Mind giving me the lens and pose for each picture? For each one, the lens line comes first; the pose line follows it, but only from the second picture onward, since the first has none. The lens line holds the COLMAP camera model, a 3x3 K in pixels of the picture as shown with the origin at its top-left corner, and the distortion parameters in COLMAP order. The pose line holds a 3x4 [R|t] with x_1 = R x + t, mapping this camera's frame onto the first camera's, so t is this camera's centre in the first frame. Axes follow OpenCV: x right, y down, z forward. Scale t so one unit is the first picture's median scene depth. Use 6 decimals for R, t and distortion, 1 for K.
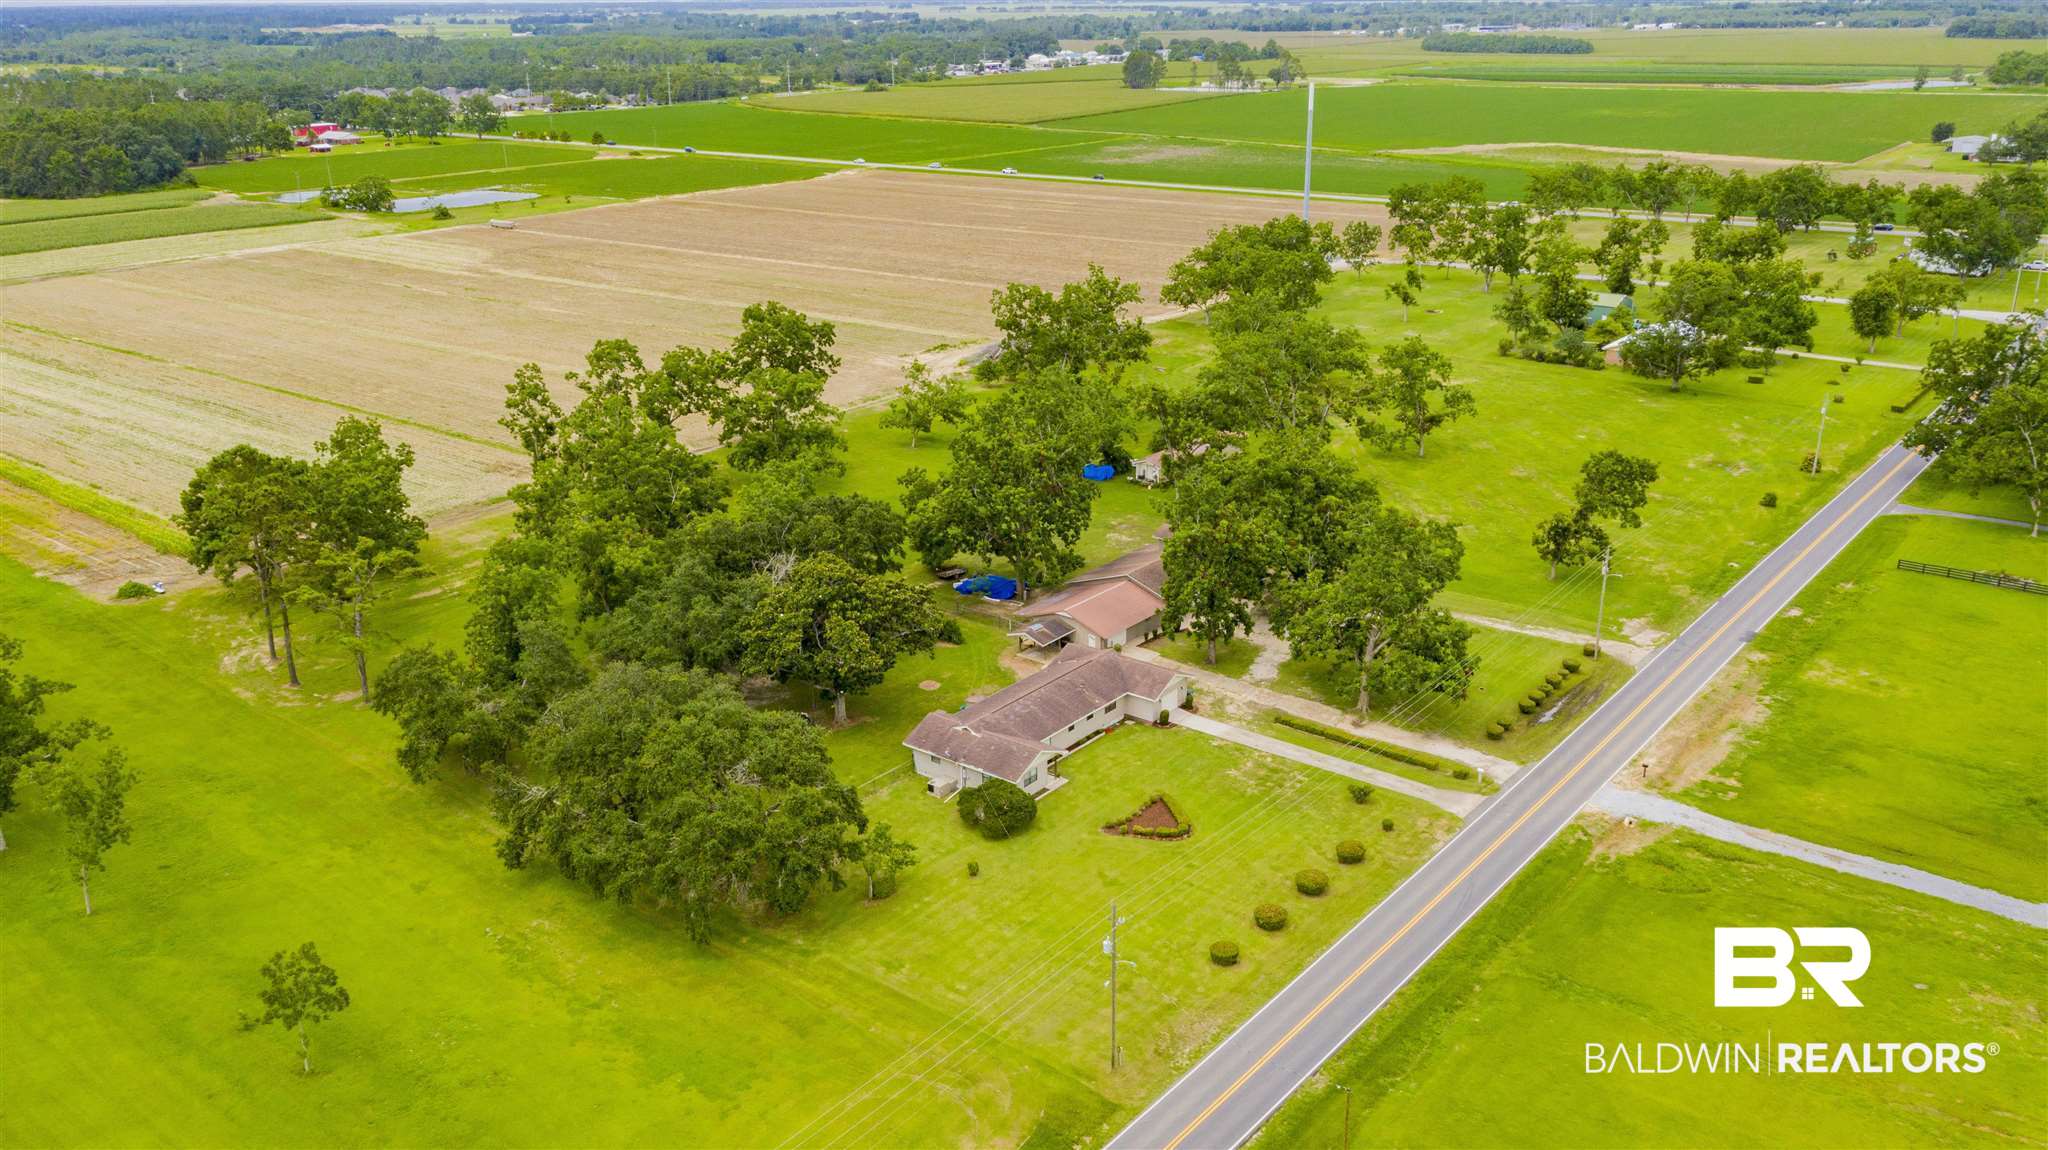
lens RADIAL K [[1629.3, 0, 1018.5], [0, 1629.3, 568.3], [0, 0, 1]] dist [0.003678, 0.042107]
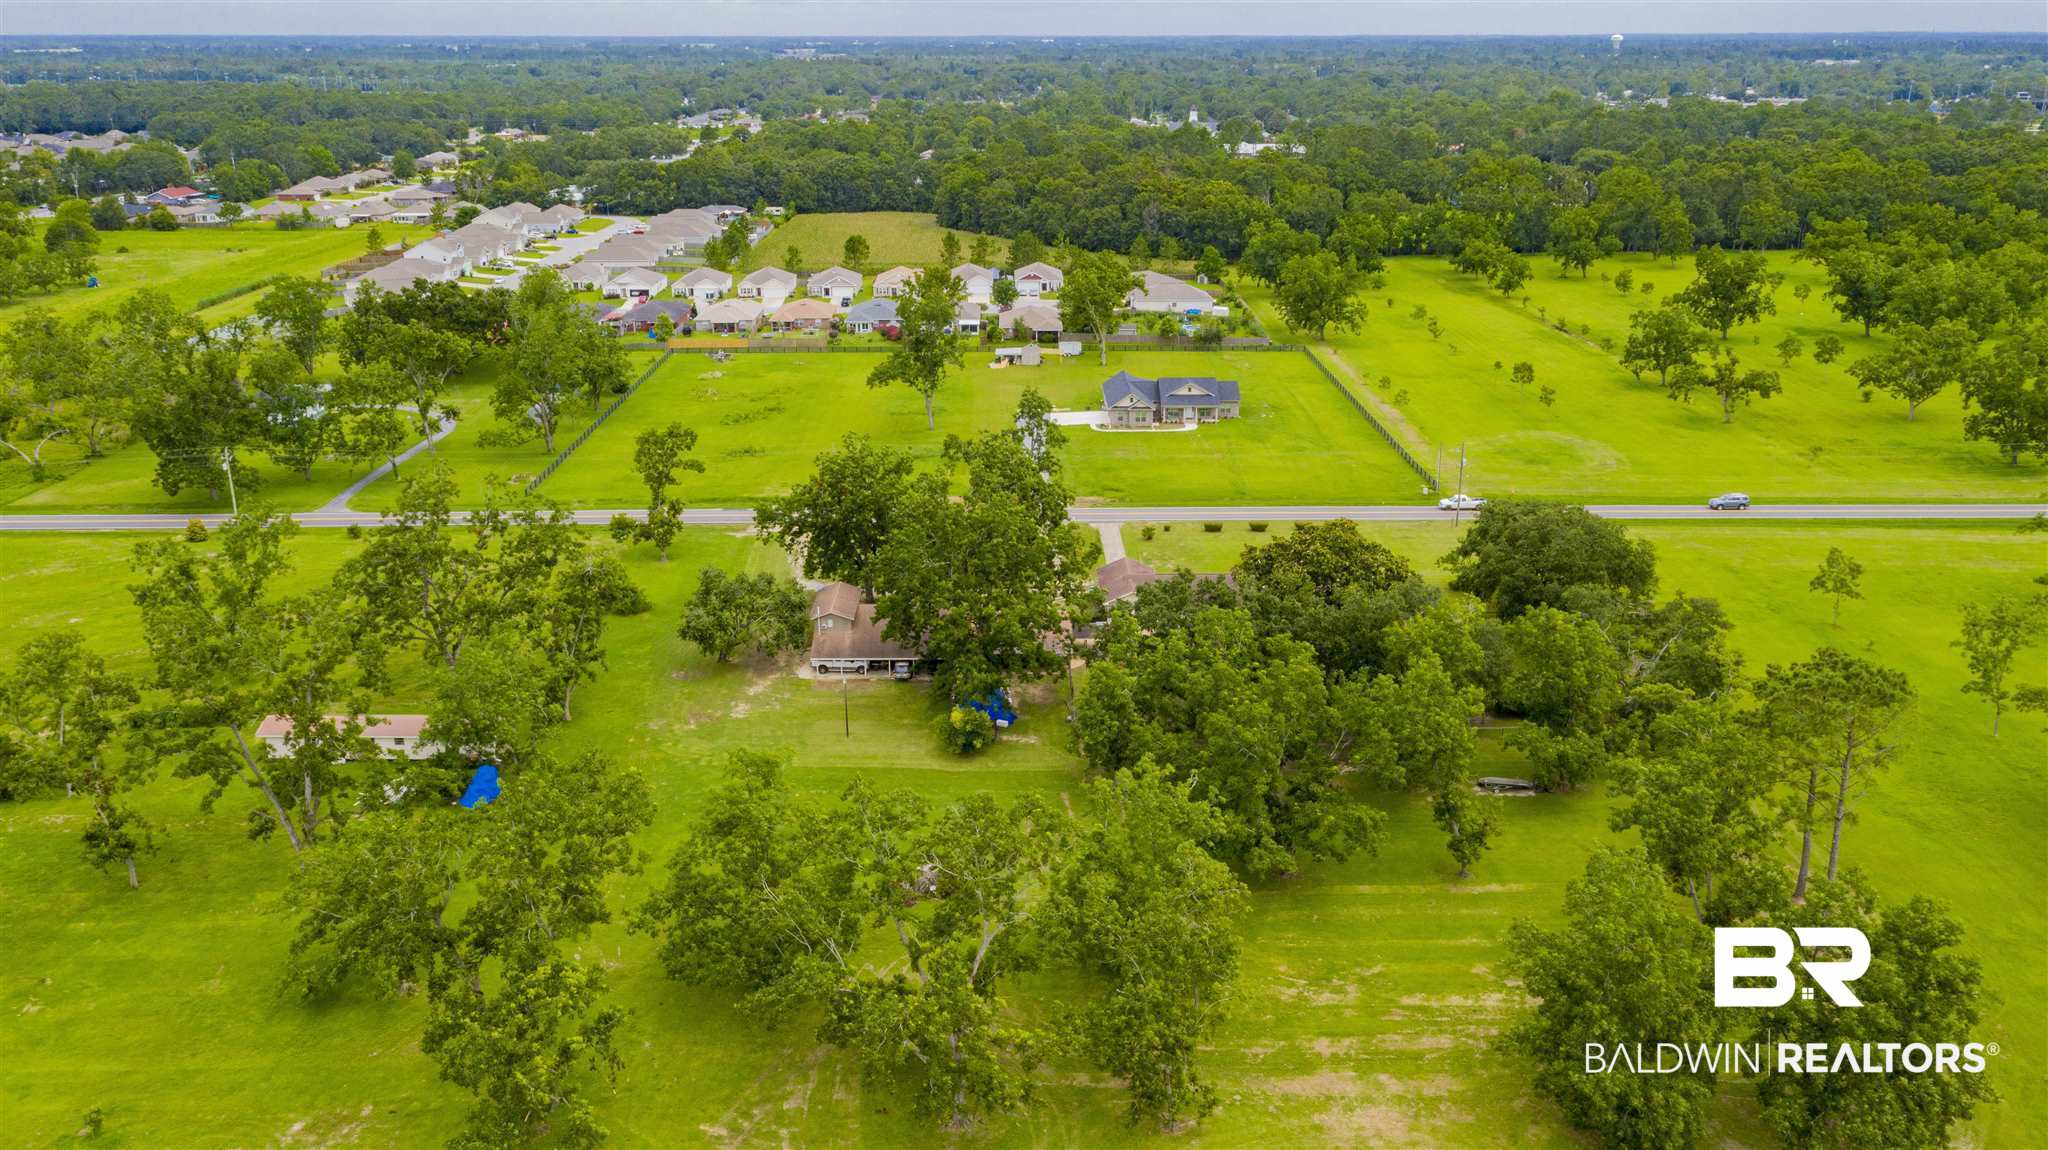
lens RADIAL K [[1629.3, 0, 1020.9], [0, 1629.3, 574.2], [0, 0, 1]] dist [0.003678, 0.042107]
pose [[-0.636109, -0.225137, 0.738023, -0.562565], [0.270455, 0.830748, 0.486530, -0.400938], [-0.722647, 0.509089, -0.467557, 1.180025]]
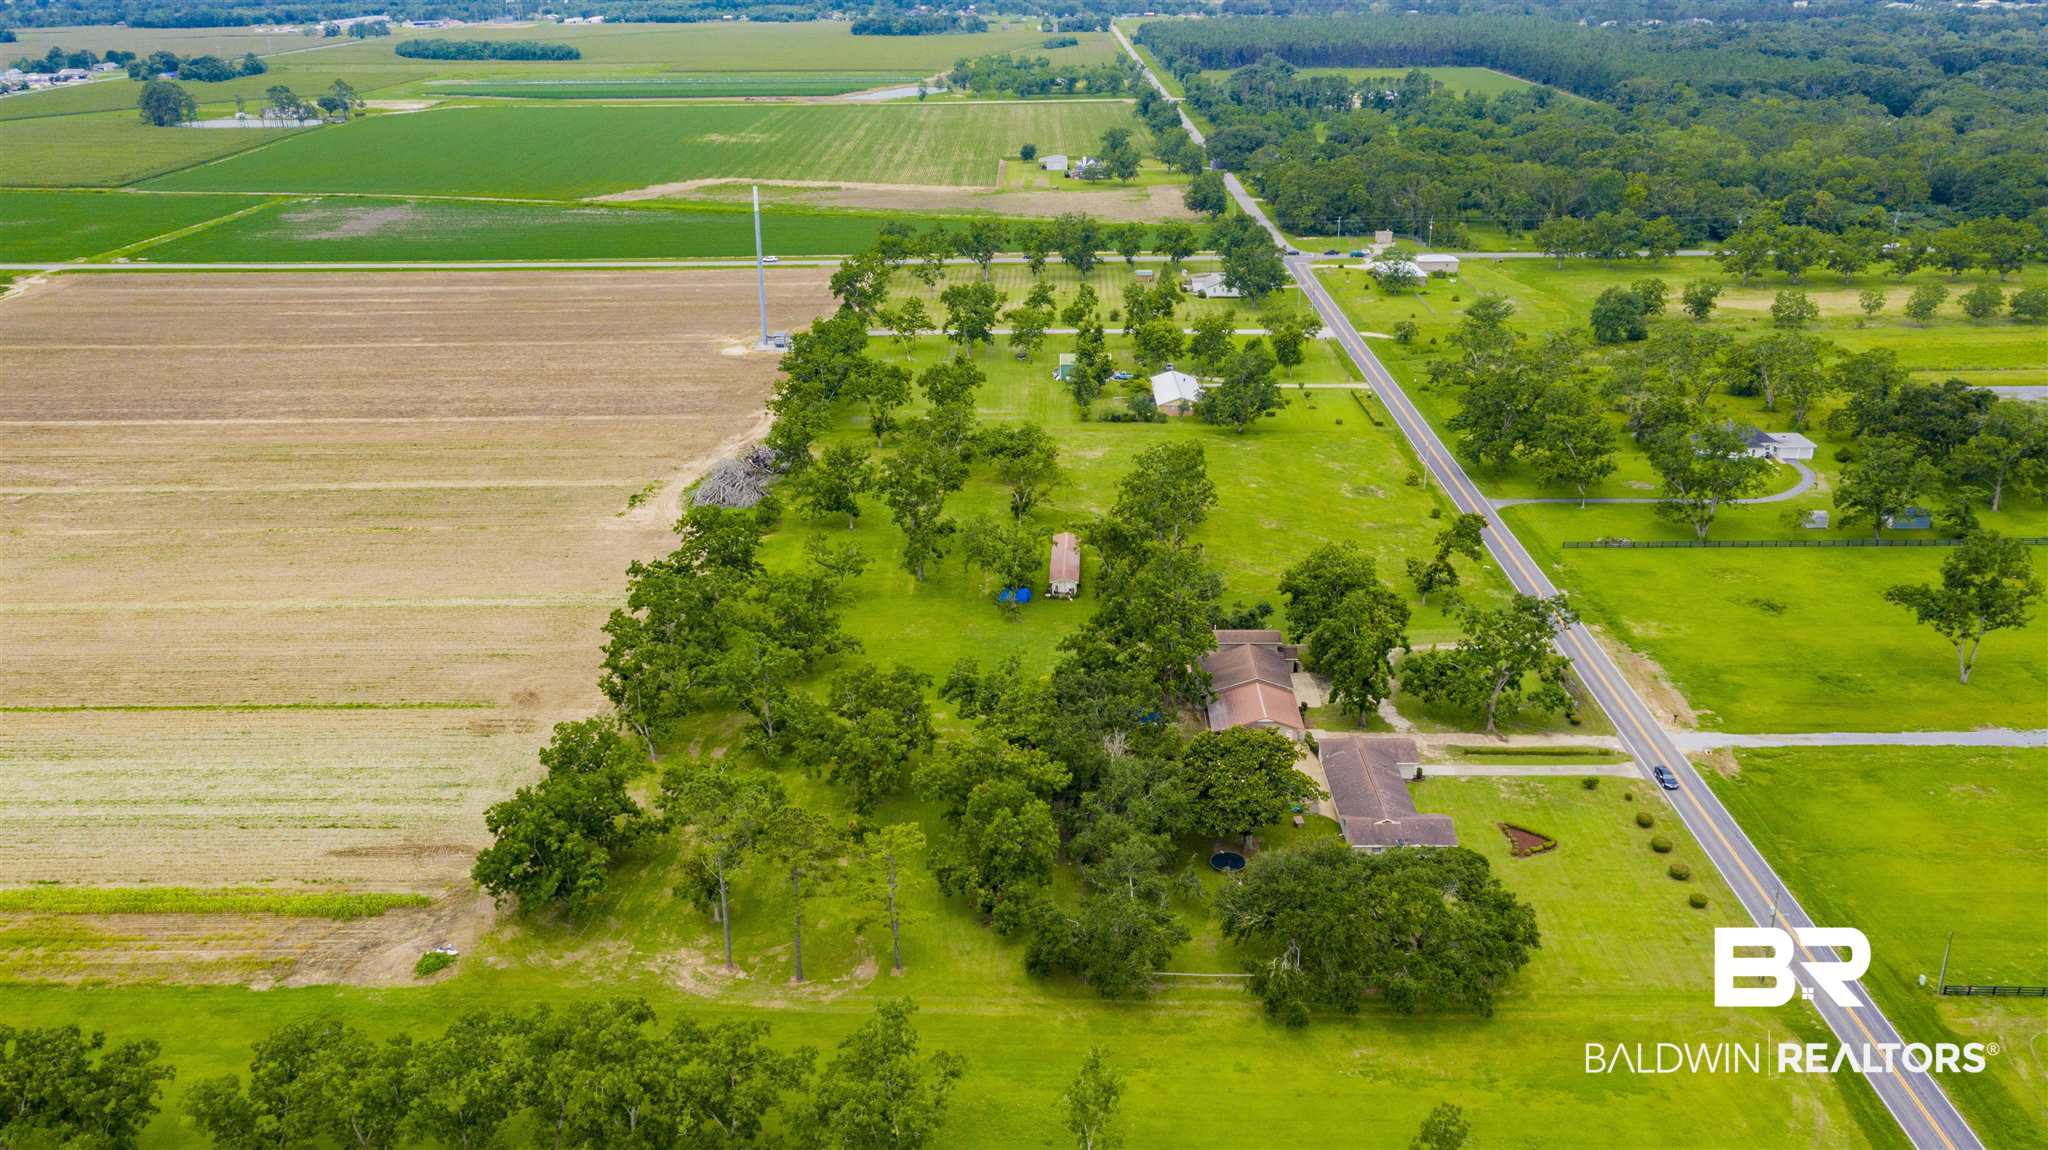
lens RADIAL K [[1629.3, 0, 1016.2], [0, 1629.3, 580.8], [0, 0, 1]] dist [0.003678, 0.042107]
pose [[0.791448, -0.218800, 0.570734, -0.671241], [0.204630, 0.974702, 0.089903, -0.188693], [-0.575967, 0.045636, 0.816198, 0.033746]]
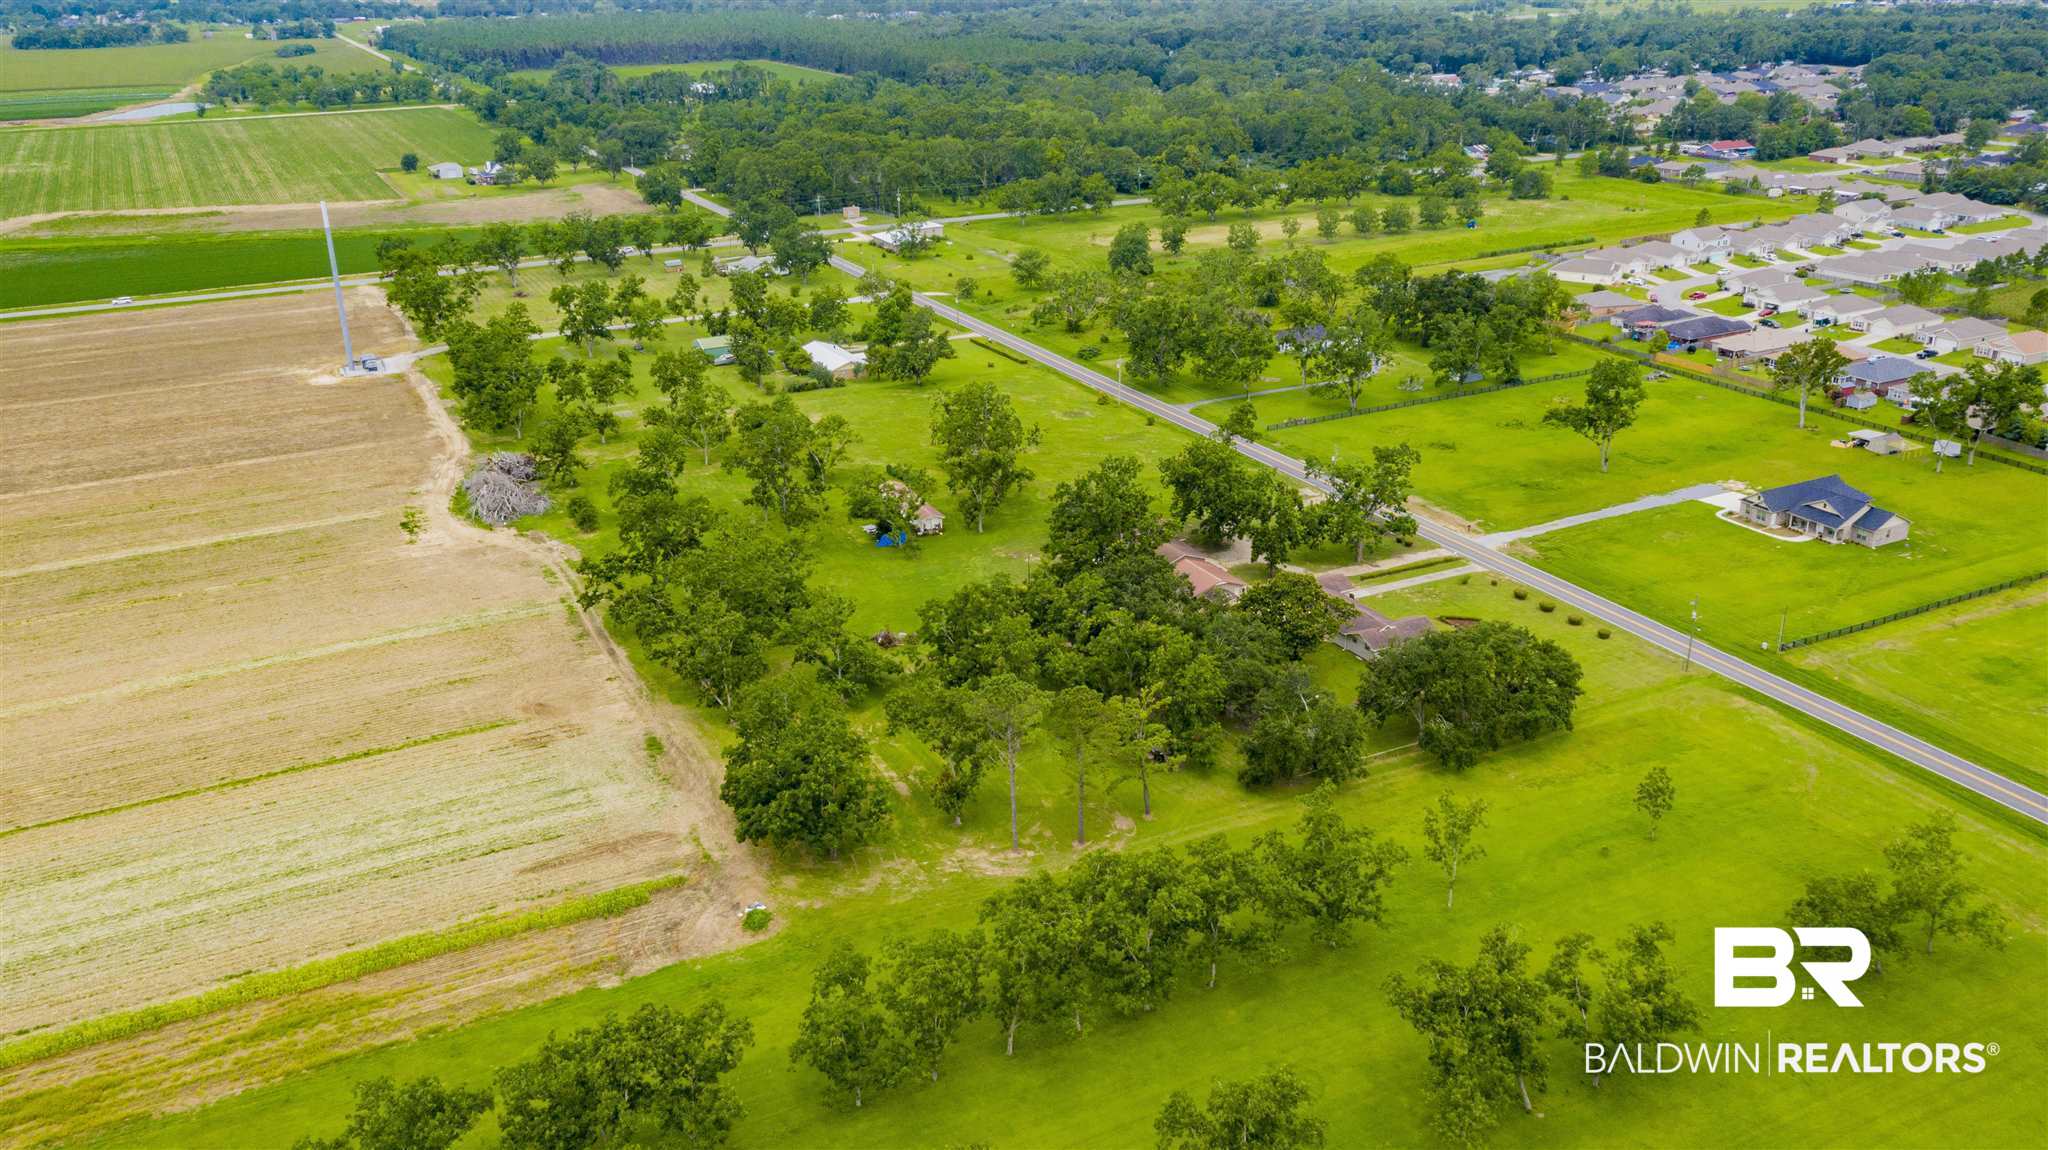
lens RADIAL K [[1629.3, 0, 1014.8], [0, 1629.3, 573.8], [0, 0, 1]] dist [0.003678, 0.042107]
pose [[0.413706, -0.329468, 0.848704, -1.082563], [0.316334, 0.926158, 0.205337, -0.286019], [-0.853686, 0.183524, 0.487379, 0.320420]]
